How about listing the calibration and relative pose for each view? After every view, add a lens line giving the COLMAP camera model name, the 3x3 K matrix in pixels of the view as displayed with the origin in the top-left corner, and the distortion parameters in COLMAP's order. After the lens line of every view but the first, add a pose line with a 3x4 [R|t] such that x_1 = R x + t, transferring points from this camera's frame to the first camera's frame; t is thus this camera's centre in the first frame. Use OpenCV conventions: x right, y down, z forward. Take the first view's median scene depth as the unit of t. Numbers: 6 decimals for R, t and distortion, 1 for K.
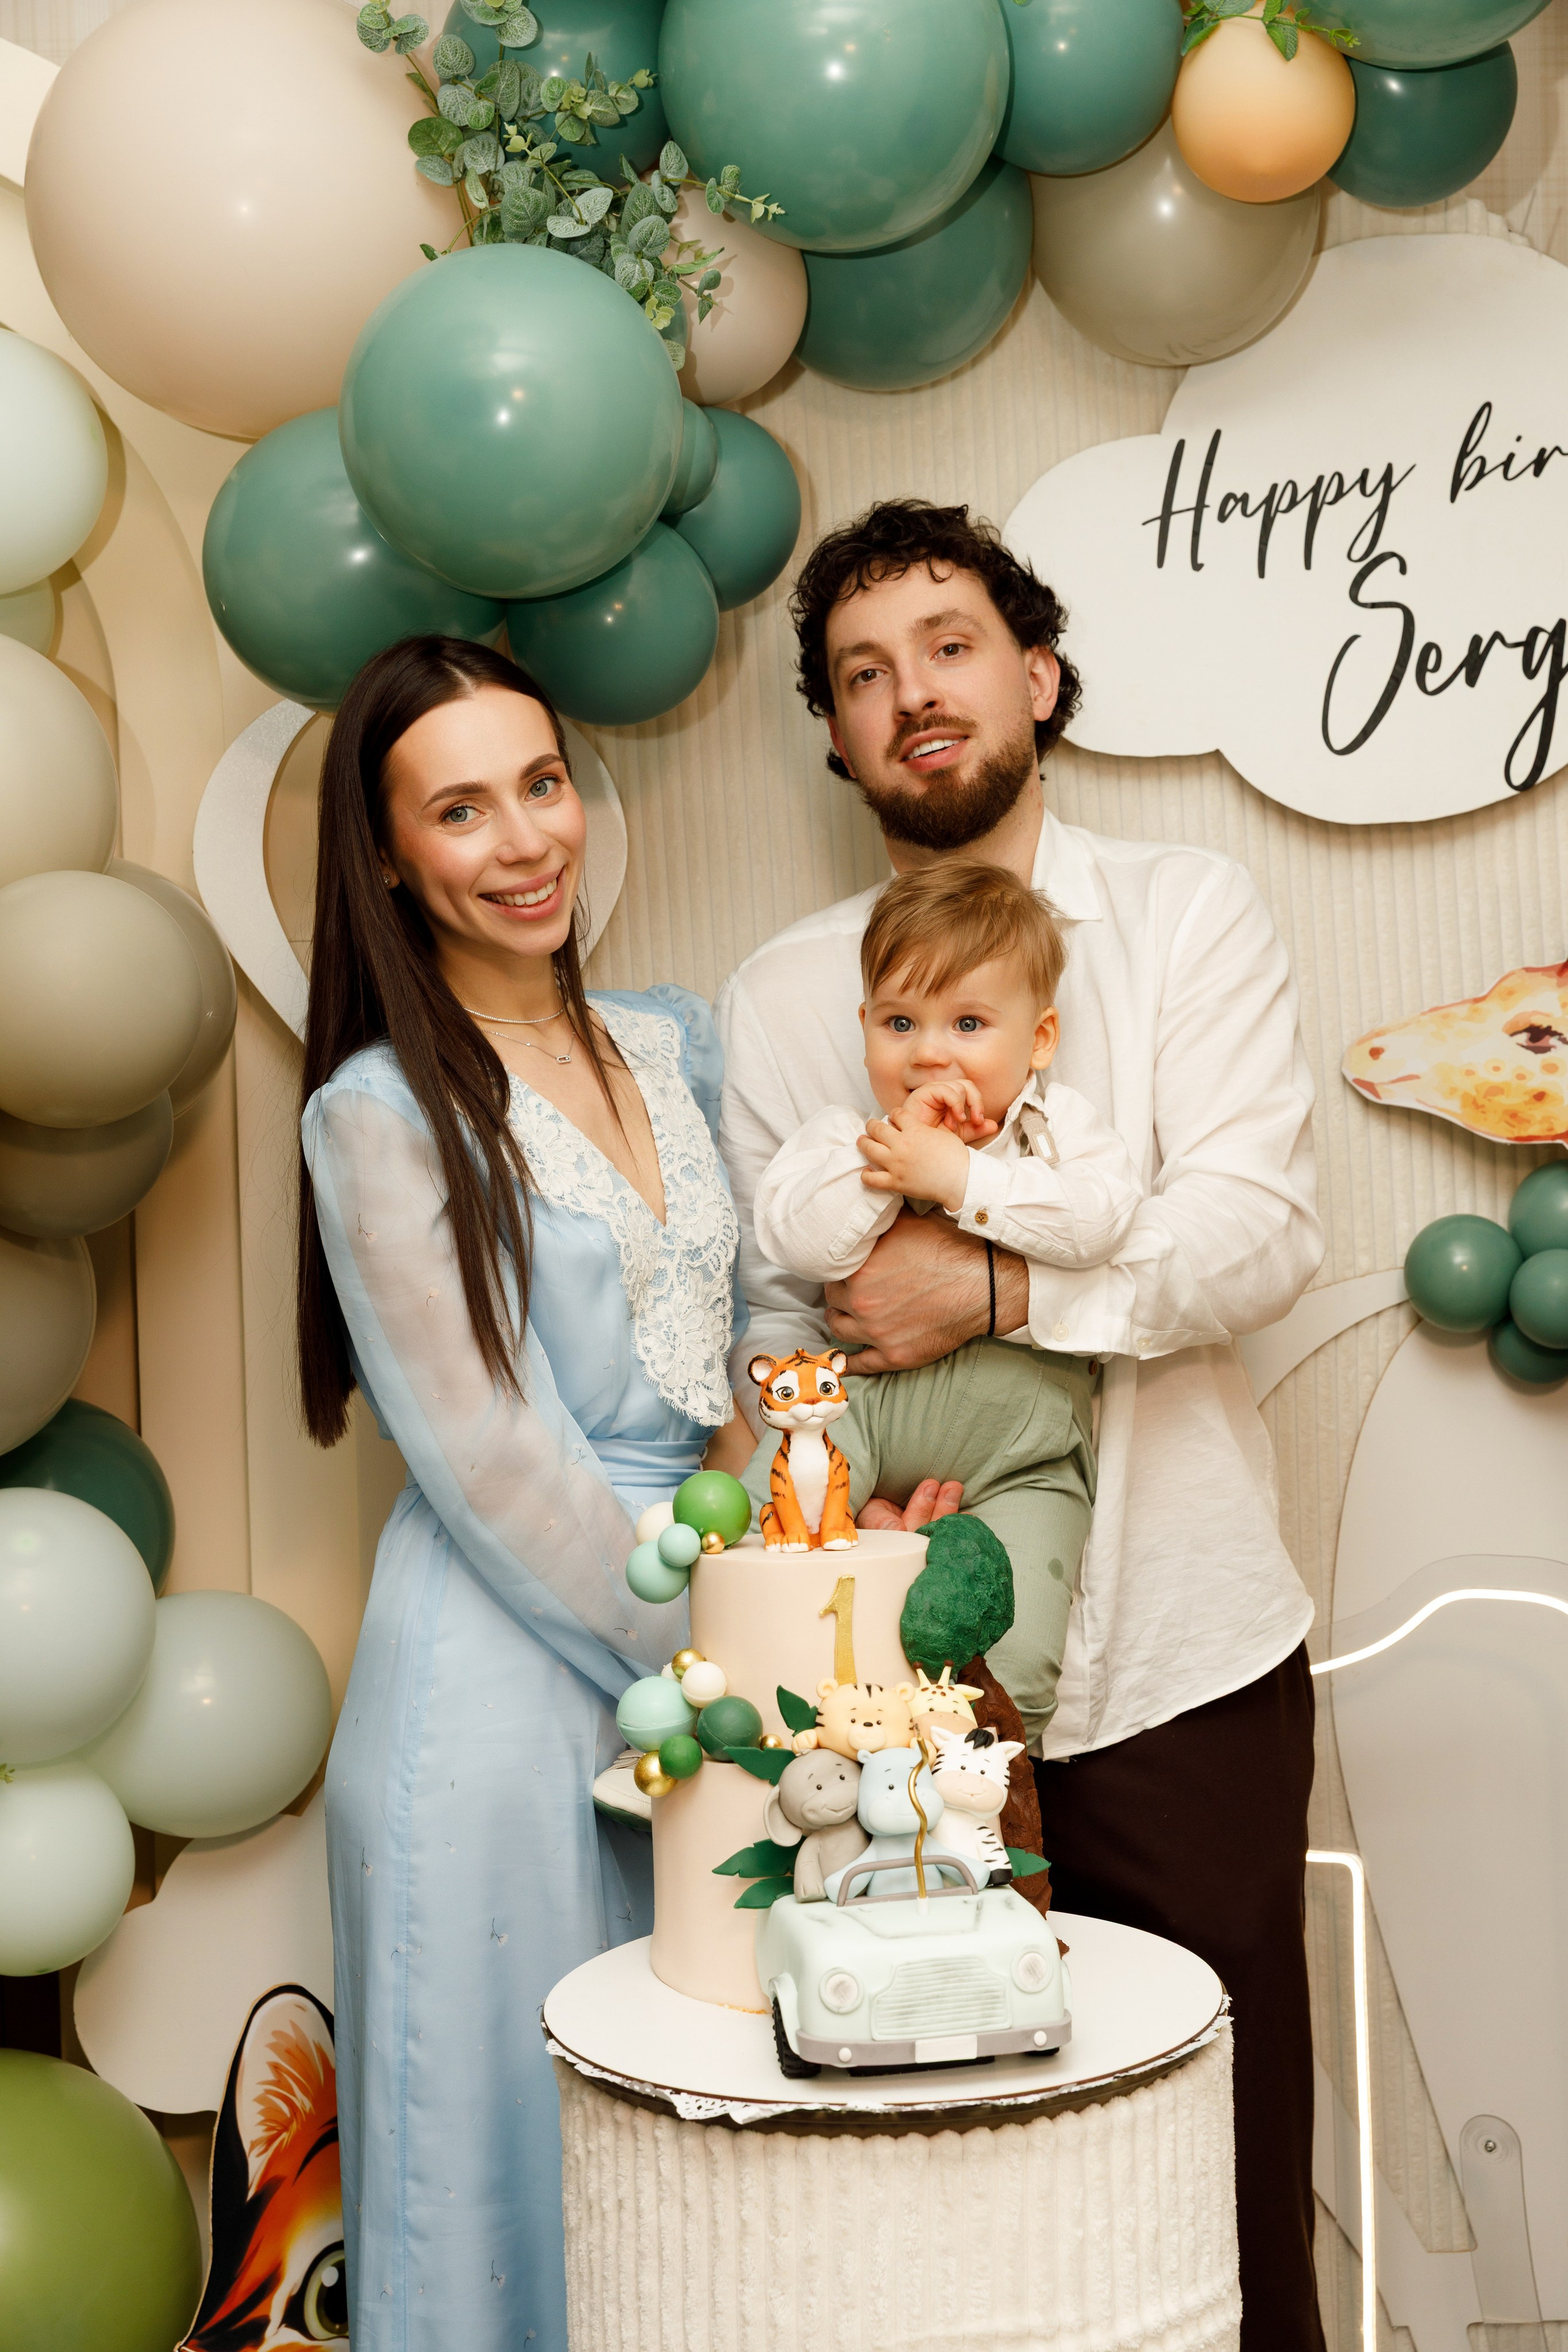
lens RADIAL K [[3059.2, 0, 793.8], [0, 3059.2, 1181.8], [0, 0, 1]] dist [0.003345, 0.000000]
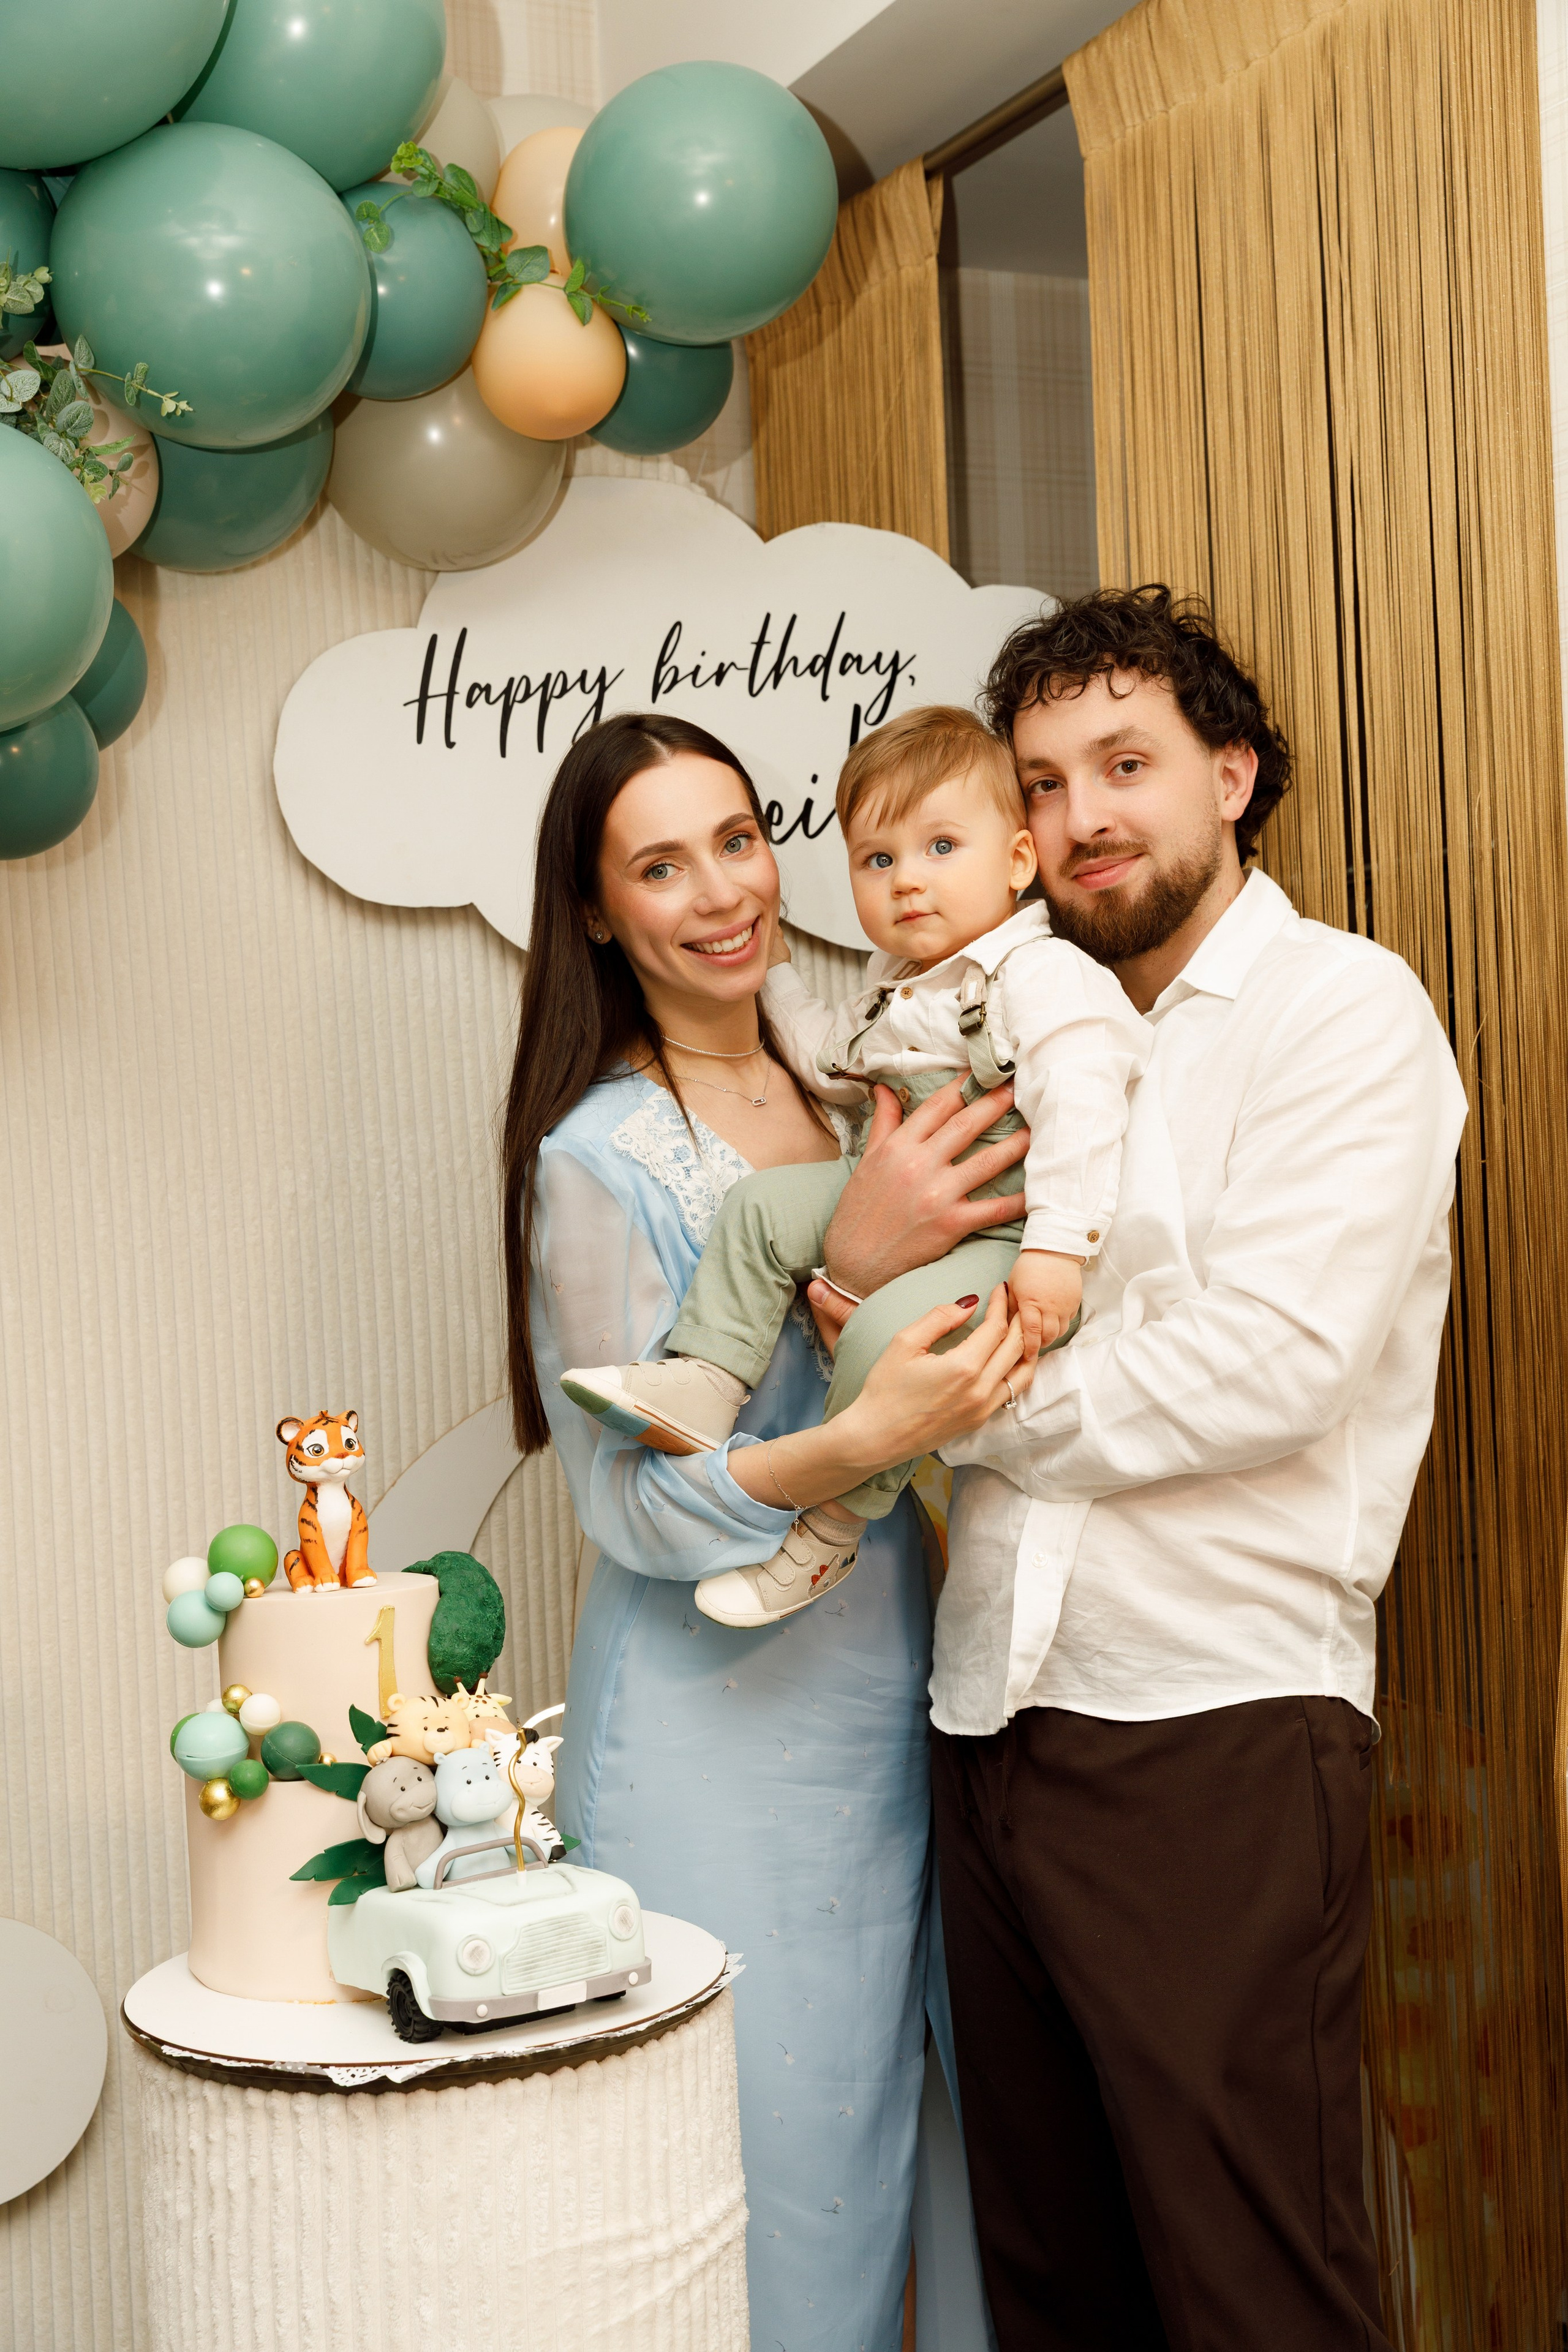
lens RADIAL K [[2846.6, 0, 785.3], [0, 2846.6, 1189.3], [0, 0, 1]] dist [-0.002005, 0.000000]
pose [[0.917193, -0.008101, 0.398362, -0.200149], [0.028462, 0.998571, -0.045225, 0.019831], [-0.397426, 0.052818, 0.916113, -0.024213]]
